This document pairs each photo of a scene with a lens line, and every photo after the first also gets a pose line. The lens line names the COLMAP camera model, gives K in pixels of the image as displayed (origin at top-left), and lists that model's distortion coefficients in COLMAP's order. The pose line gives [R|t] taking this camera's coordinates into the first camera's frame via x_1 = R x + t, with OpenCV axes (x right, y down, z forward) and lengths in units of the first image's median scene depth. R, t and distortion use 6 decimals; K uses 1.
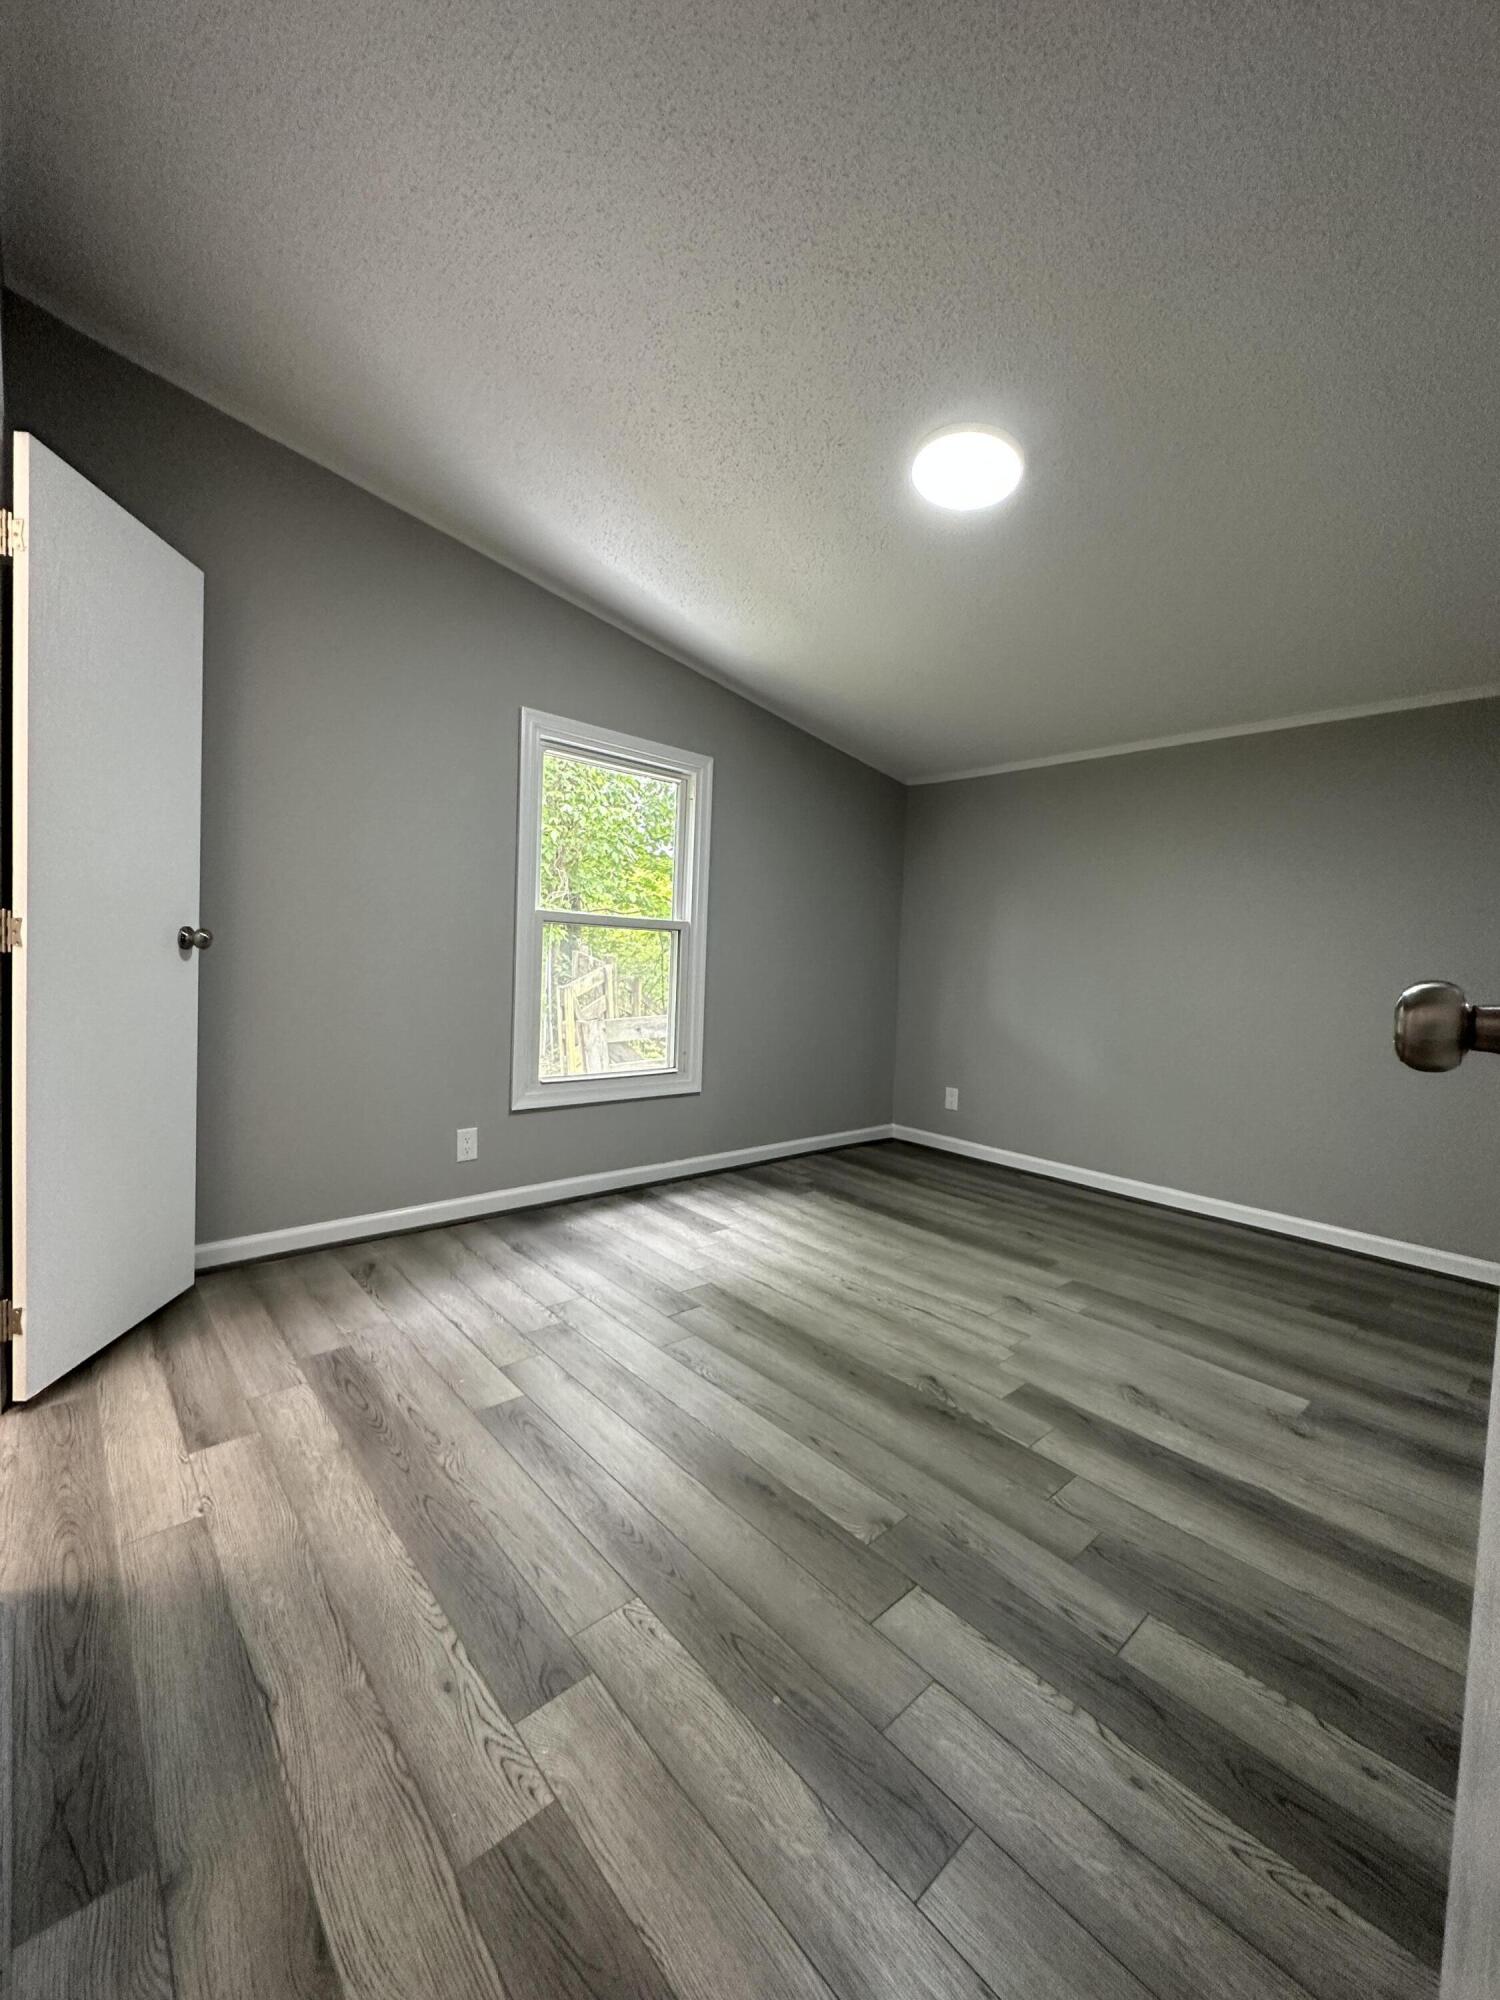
lens RADIAL K [[798.6, 0, 750.2], [0, 798.6, 997.4], [0, 0, 1]] dist [-0.001867, 0.000559]
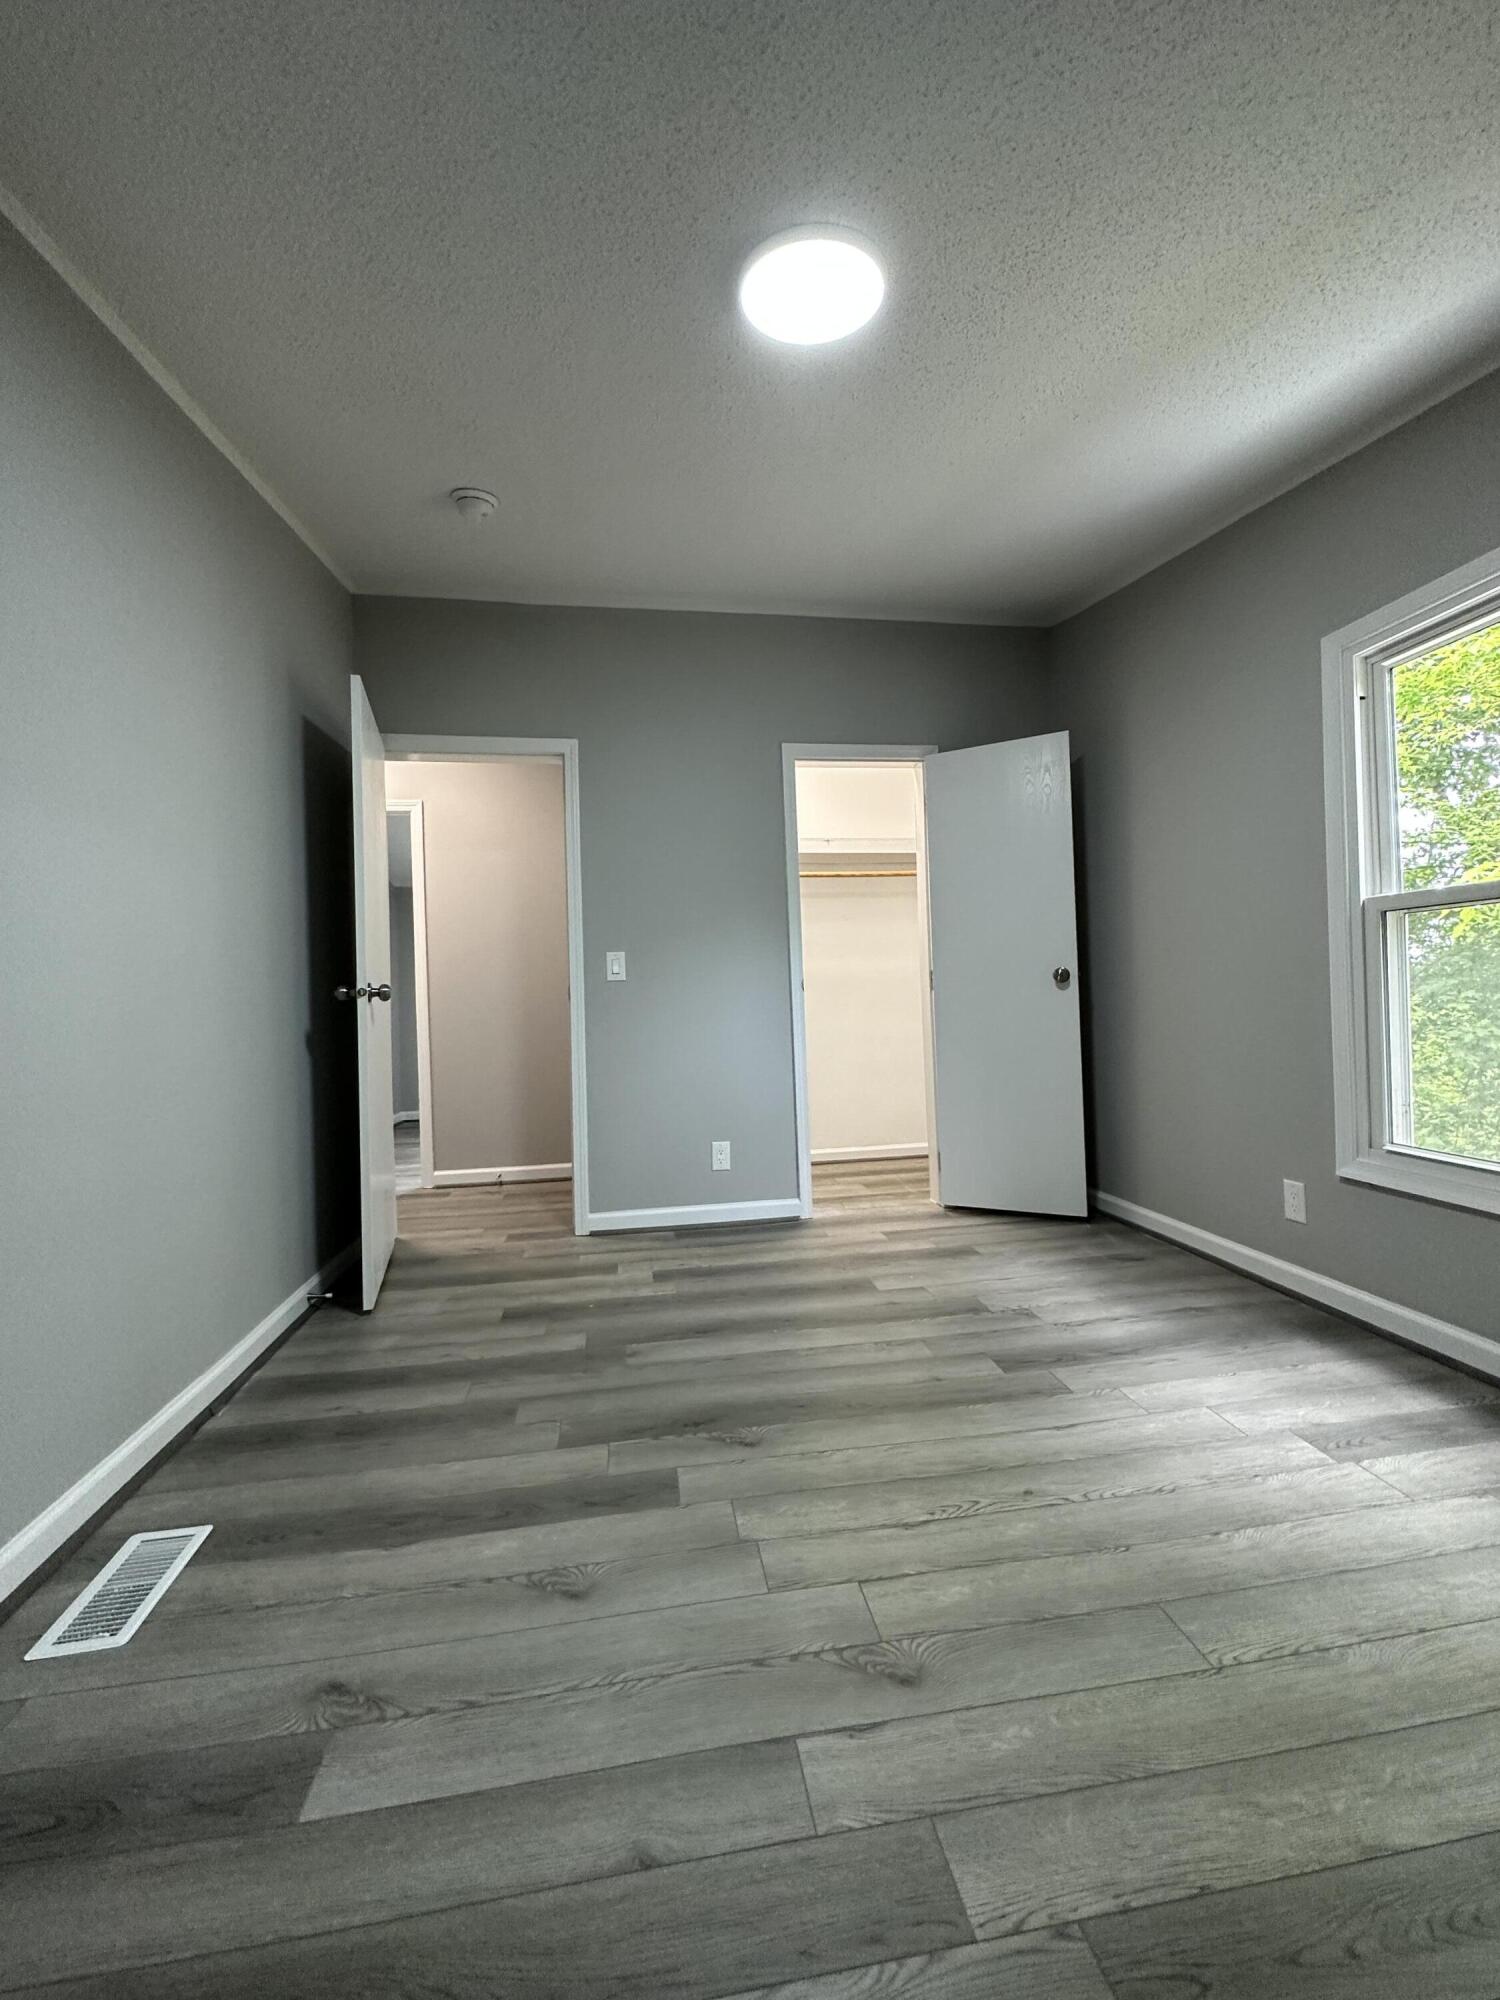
lens RADIAL K [[798.6, 0, 750.2], [0, 798.6, 997.4], [0, 0, 1]] dist [-0.001867, 0.000559]
pose [[-0.549657, -0.032683, -0.834751, 0.820285], [-0.036243, 0.999227, -0.015258, 0.010851], [0.834604, 0.021867, -0.550416, 1.252901]]
